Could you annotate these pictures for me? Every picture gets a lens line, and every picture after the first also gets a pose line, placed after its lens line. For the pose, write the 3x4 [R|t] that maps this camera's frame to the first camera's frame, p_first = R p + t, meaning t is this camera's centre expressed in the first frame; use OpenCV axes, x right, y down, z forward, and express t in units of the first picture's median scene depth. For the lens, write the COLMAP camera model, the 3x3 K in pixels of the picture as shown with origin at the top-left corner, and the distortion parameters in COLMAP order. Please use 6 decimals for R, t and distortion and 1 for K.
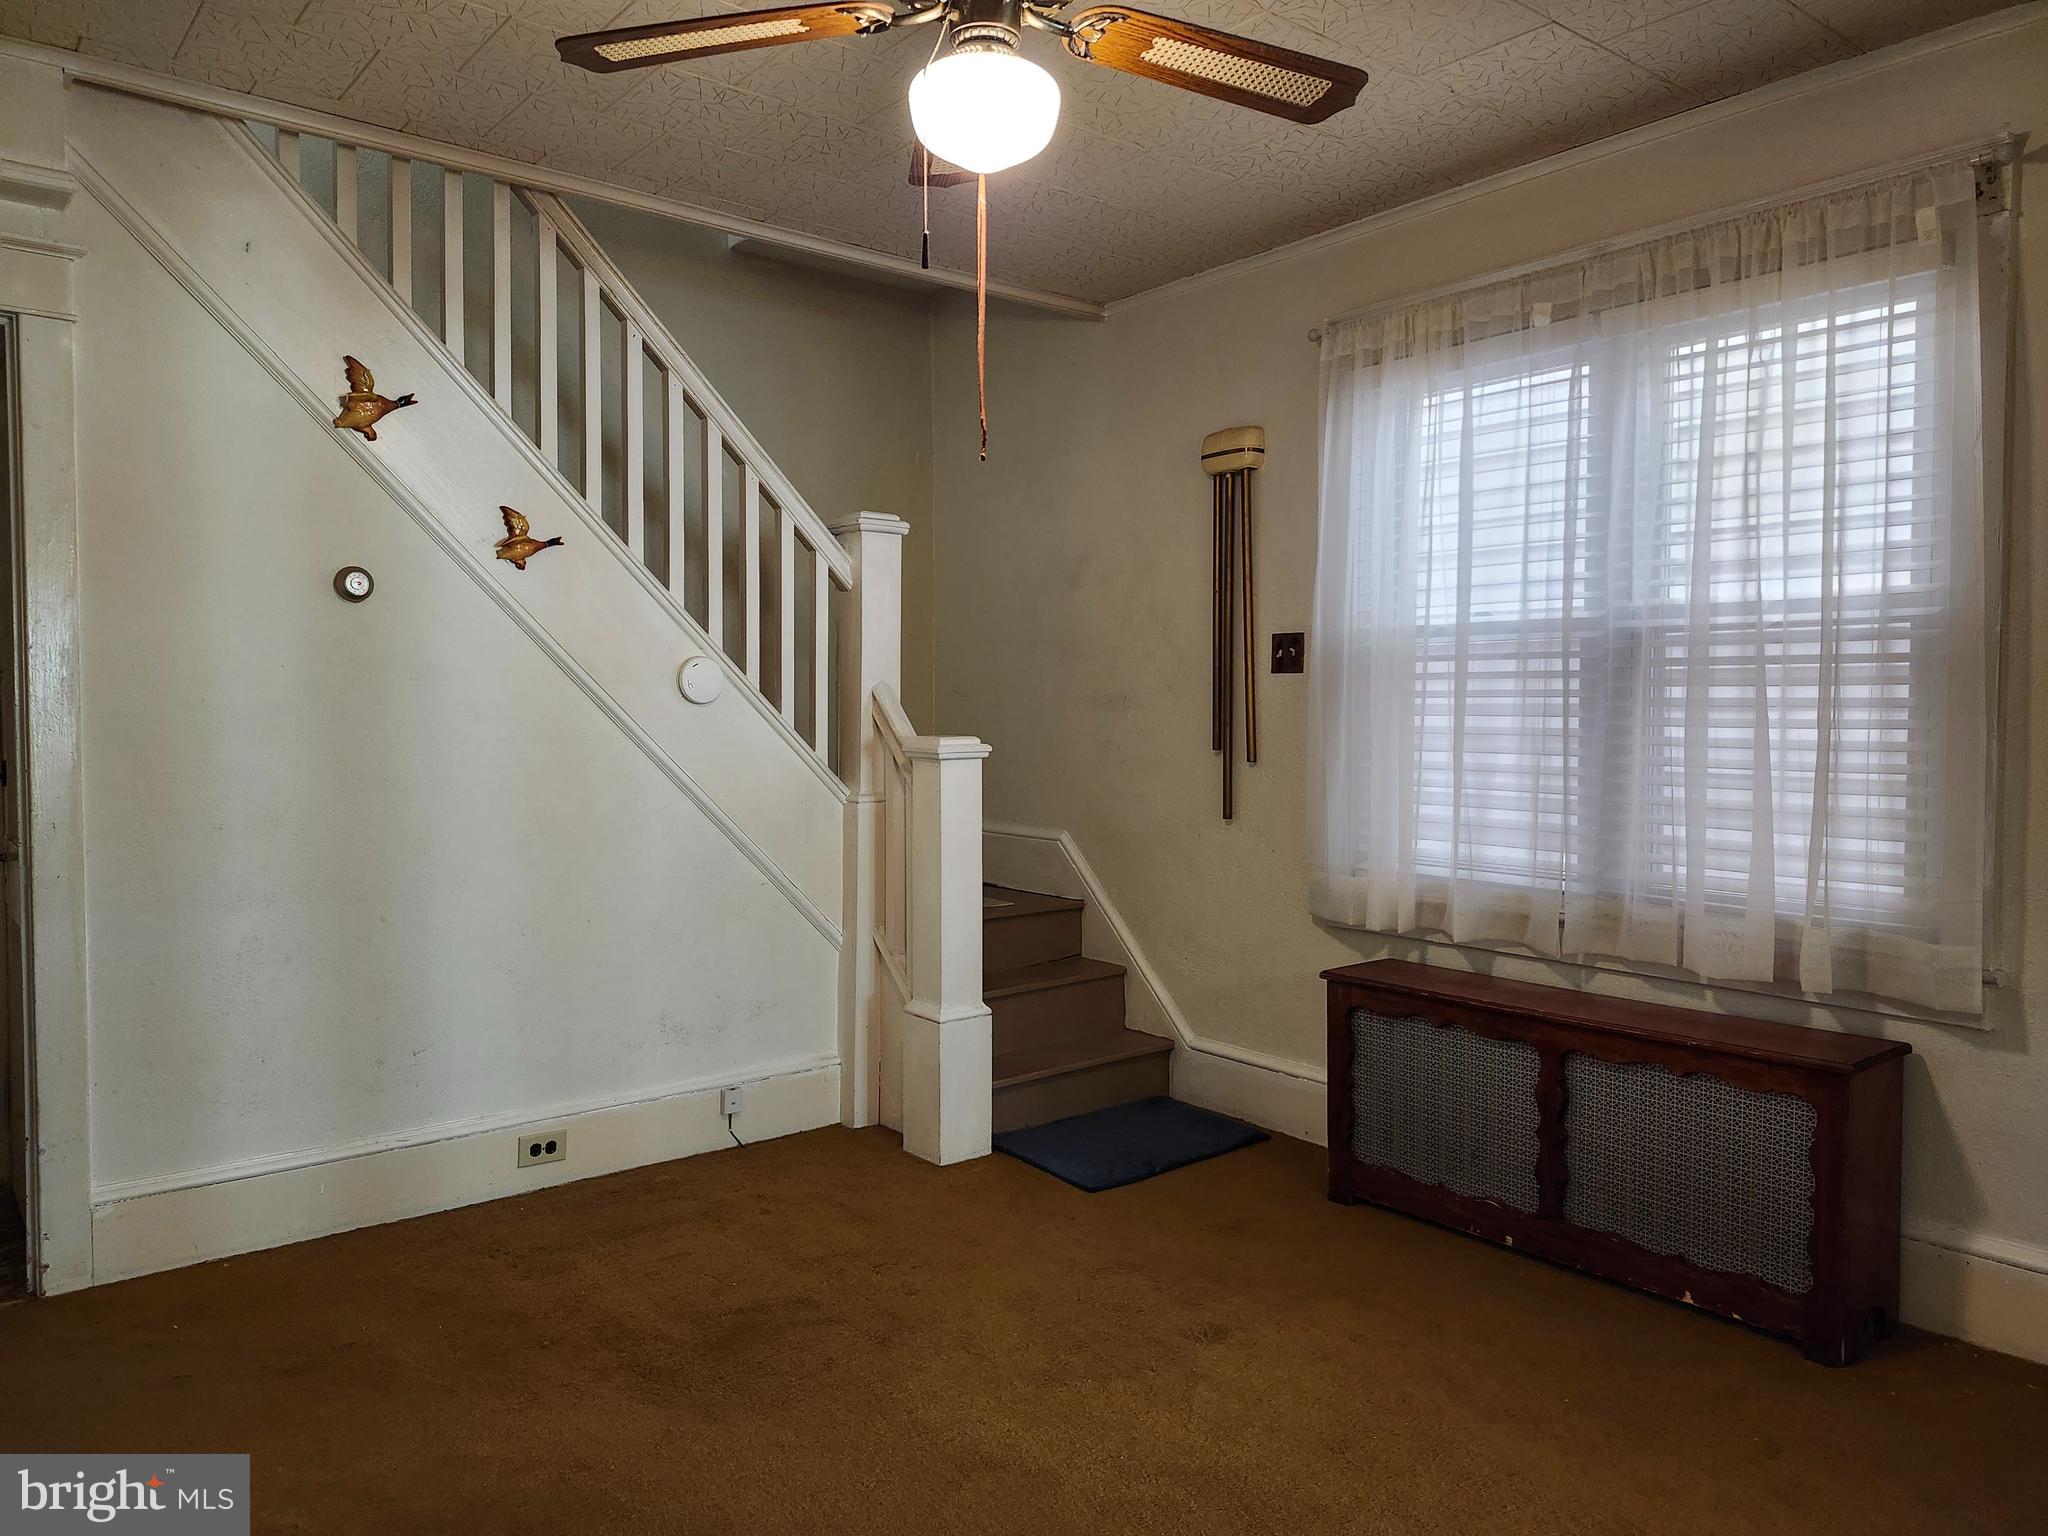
lens RADIAL K [[1425.2, 0, 1016.6], [0, 1425.2, 767.5], [0, 0, 1]] dist [0.064482, -0.041691]
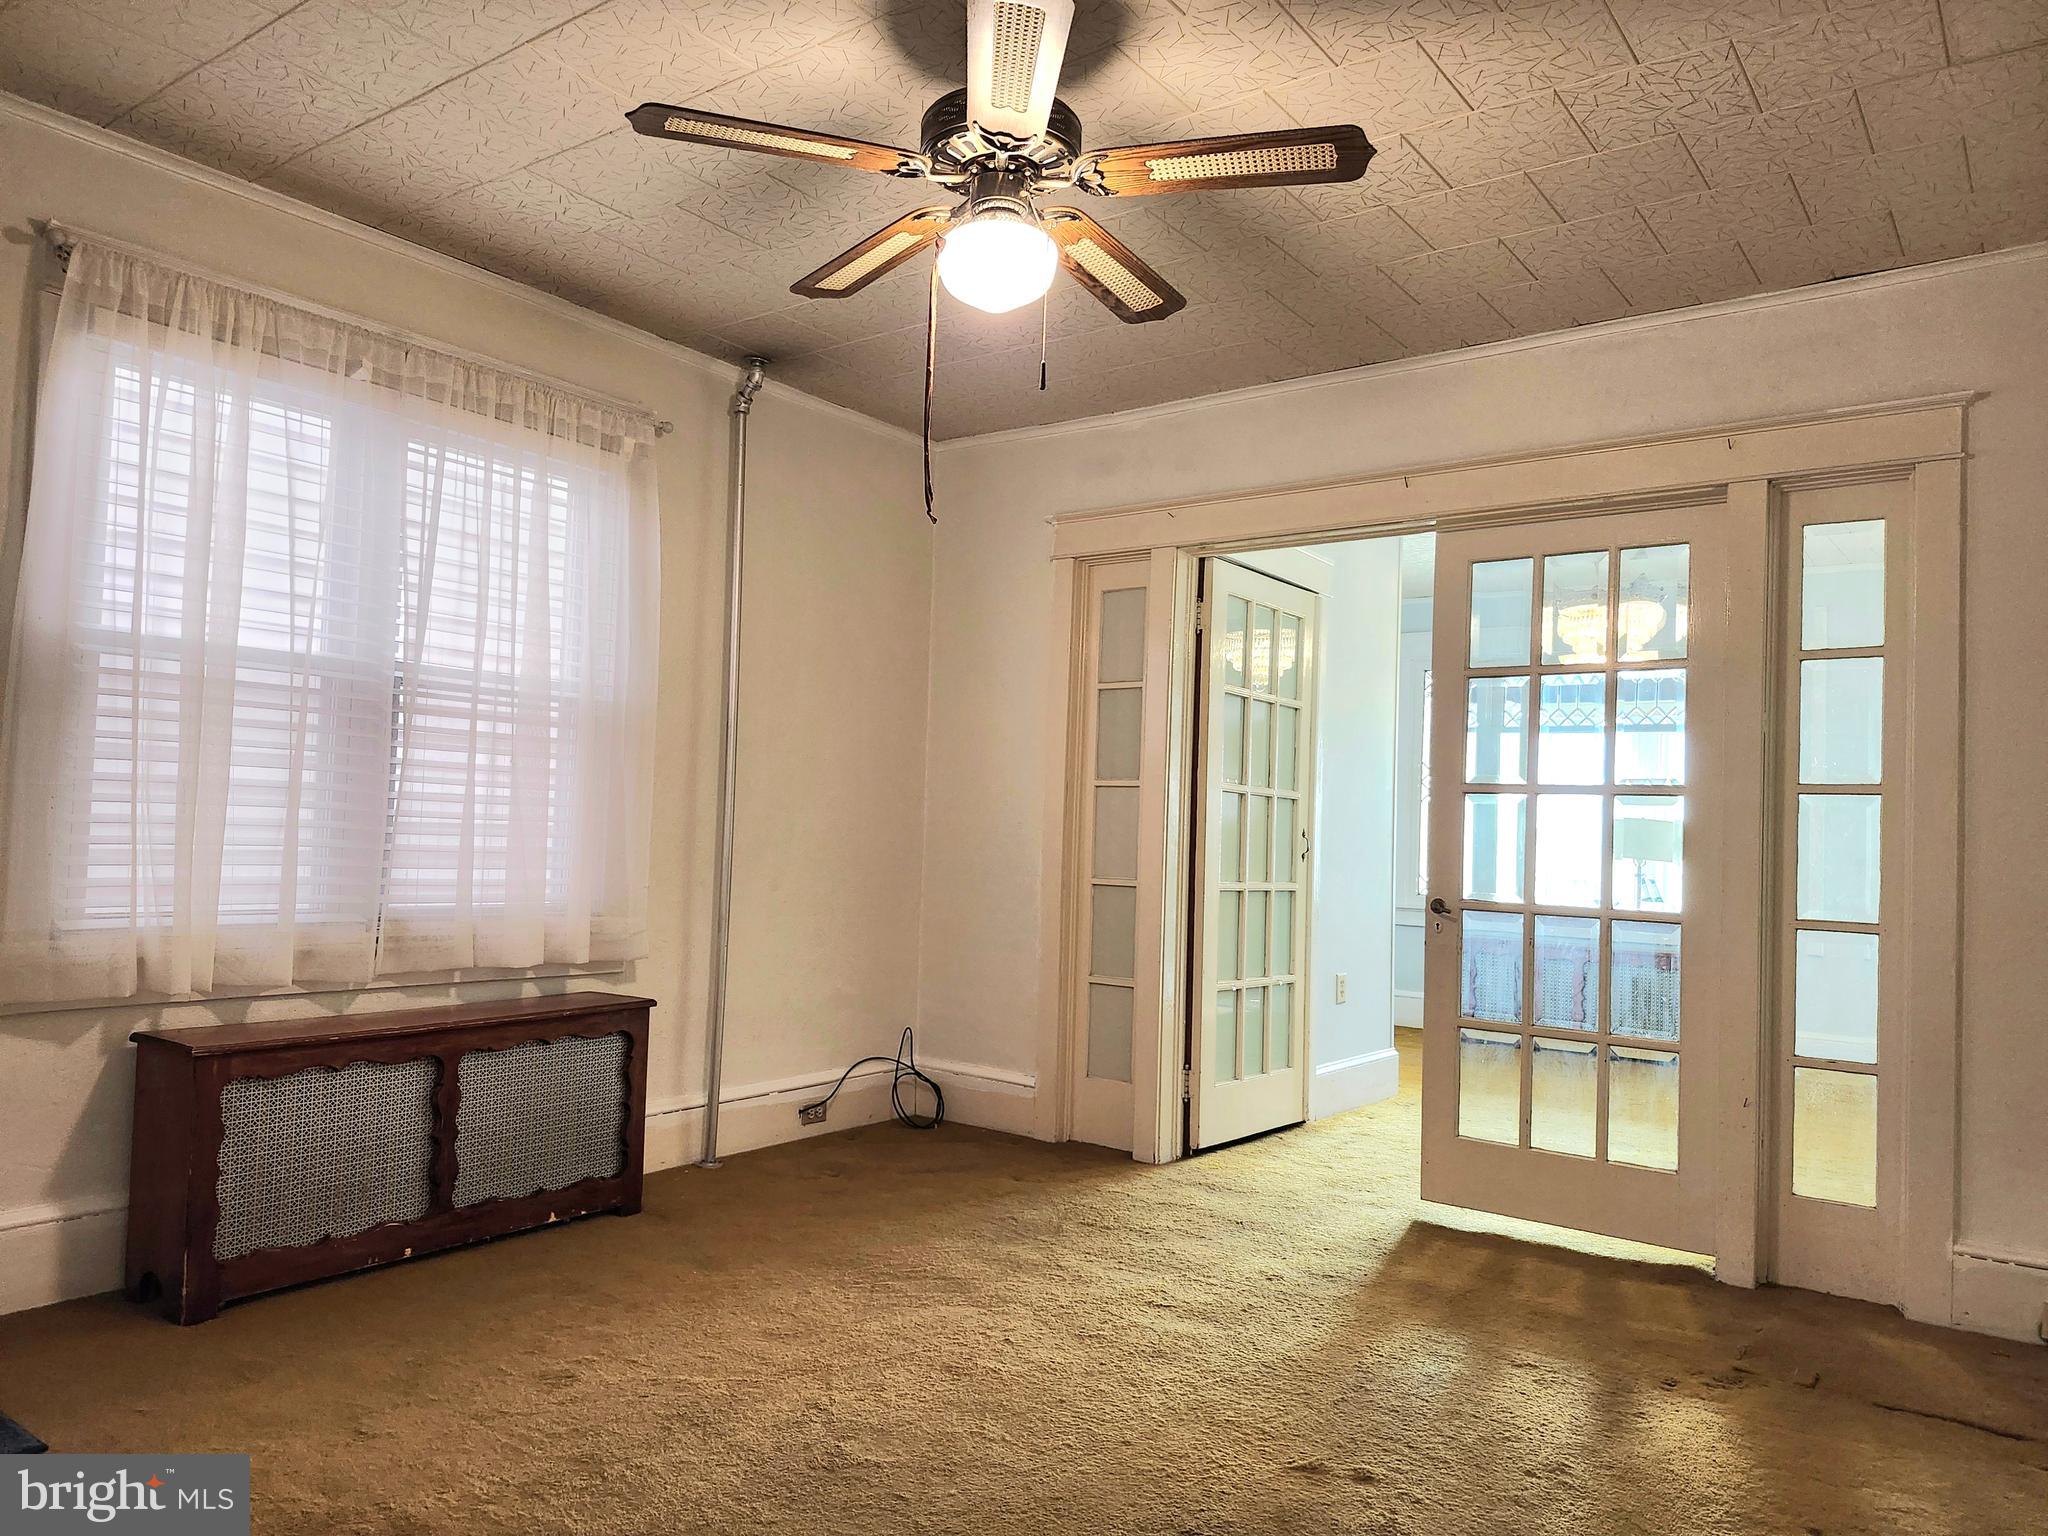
lens RADIAL K [[1425.2, 0, 1016.6], [0, 1425.2, 767.5], [0, 0, 1]] dist [0.064482, -0.041691]
pose [[-0.234789, 0.030019, 0.971583, -0.795743], [0.005125, 0.999547, -0.029644, 0.008824], [-0.972033, -0.001981, -0.234836, 0.819038]]
